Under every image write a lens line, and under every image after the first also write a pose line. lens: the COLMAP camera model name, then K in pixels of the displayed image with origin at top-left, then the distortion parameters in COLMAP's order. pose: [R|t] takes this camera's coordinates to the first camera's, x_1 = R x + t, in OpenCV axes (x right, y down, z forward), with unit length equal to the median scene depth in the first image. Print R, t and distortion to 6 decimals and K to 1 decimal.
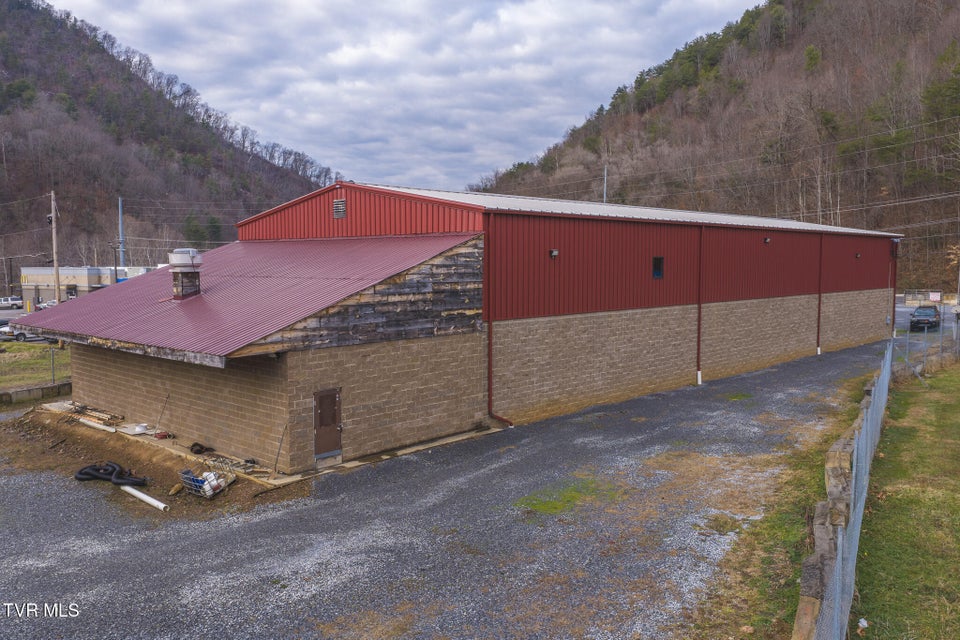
lens RADIAL K [[789.1, 0, 481.2], [0, 789.1, 322.2], [0, 0, 1]] dist [0.026283, -0.042579]
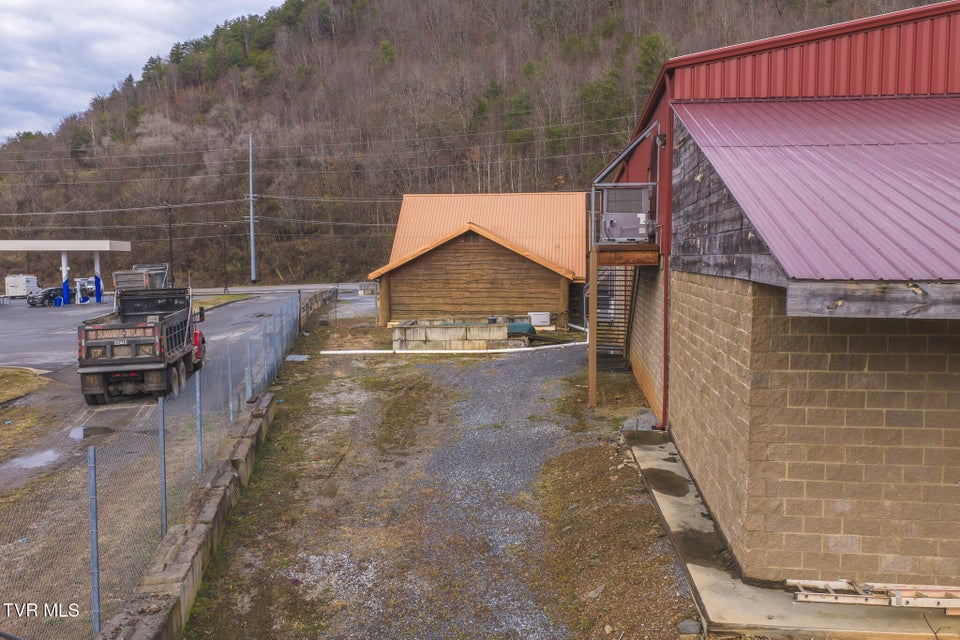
lens RADIAL K [[789.1, 0, 481.2], [0, 789.1, 322.0], [0, 0, 1]] dist [0.026283, -0.042579]
pose [[0.802668, -0.045964, 0.594652, -1.082199], [0.045720, 0.998834, 0.015493, 0.006368], [-0.594671, 0.014752, 0.803834, 1.205002]]
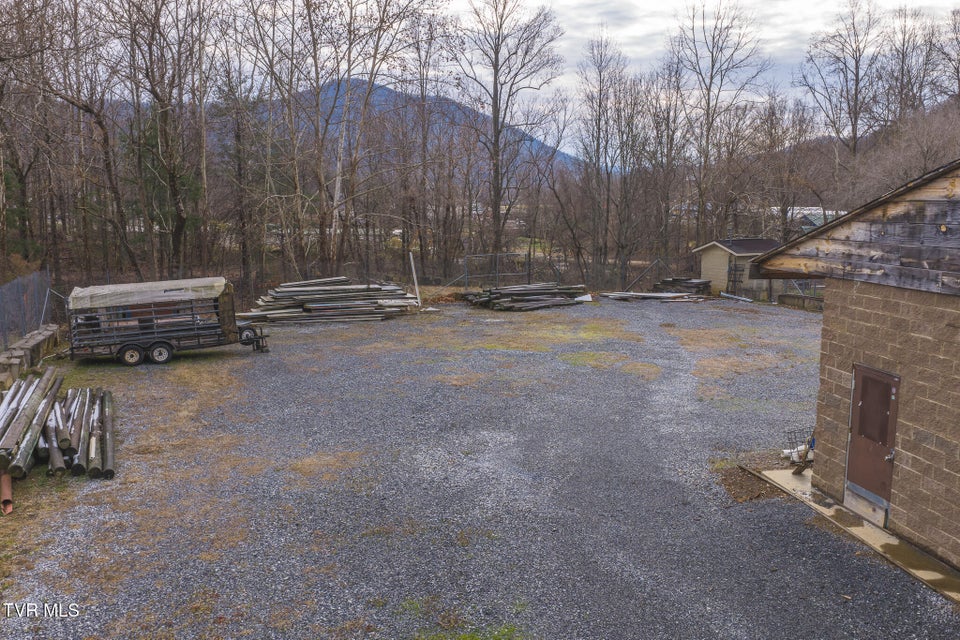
lens RADIAL K [[789.1, 0, 481.1], [0, 789.1, 320.6], [0, 0, 1]] dist [0.026283, -0.042579]
pose [[-0.614751, 0.121407, -0.779322, 0.342604], [-0.057414, 0.978572, 0.197736, -0.029415], [0.786629, 0.166302, -0.594608, 1.081786]]
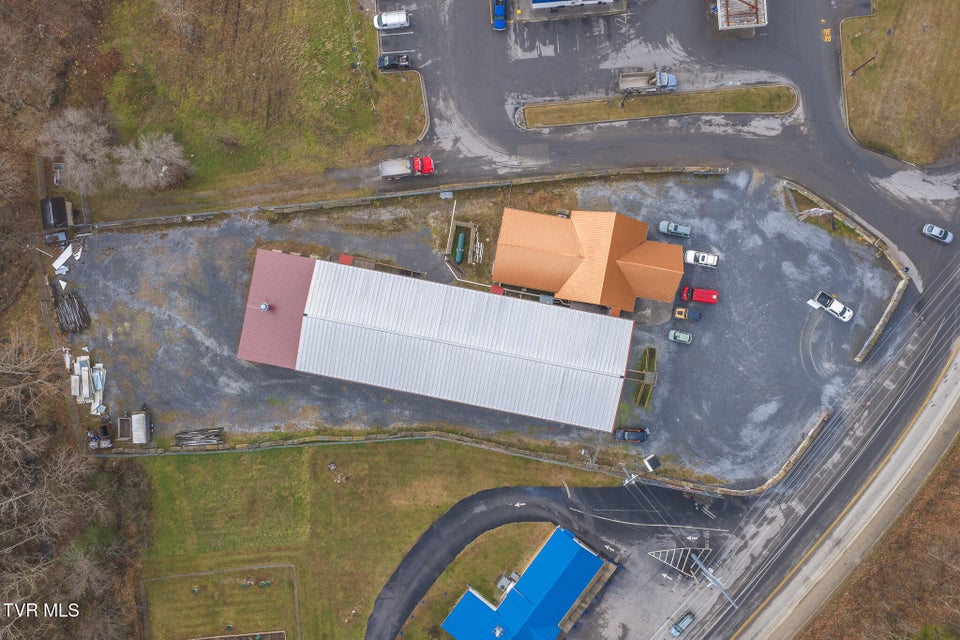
lens RADIAL K [[789.1, 0, 486.5], [0, 789.1, 321.4], [0, 0, 1]] dist [0.026283, -0.042579]
pose [[0.538938, 0.842251, -0.012641, 0.471536], [-0.041435, 0.041496, 0.998279, -5.267306], [0.841326, -0.537486, 0.057263, 2.087047]]
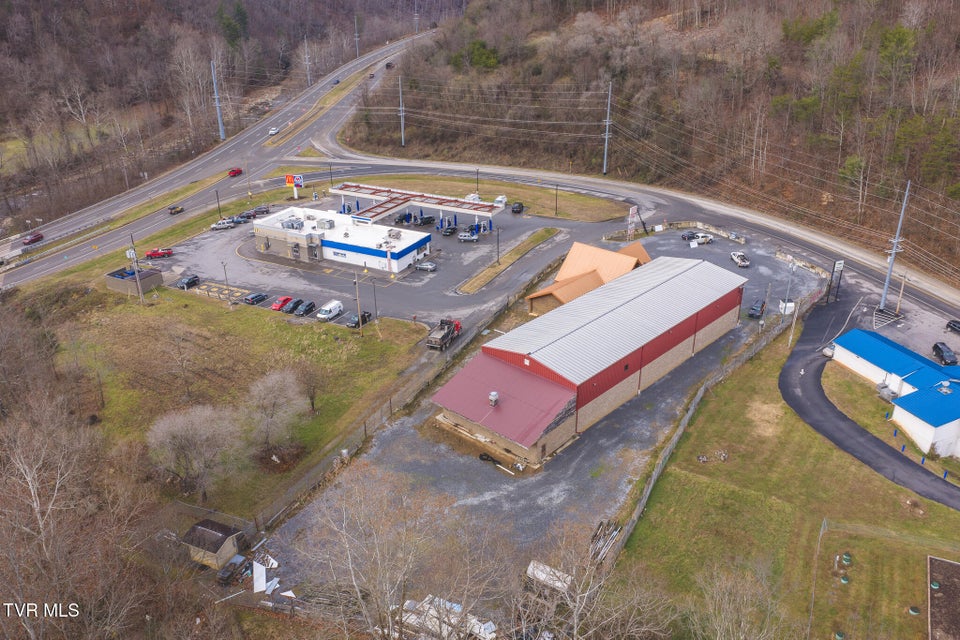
lens RADIAL K [[789.1, 0, 474.9], [0, 789.1, 319.4], [0, 0, 1]] dist [0.026283, -0.042579]
pose [[0.999935, -0.010242, 0.005064, -0.577385], [0.007801, 0.935820, 0.352392, -2.045055], [-0.008348, -0.352329, 0.935839, -2.749447]]
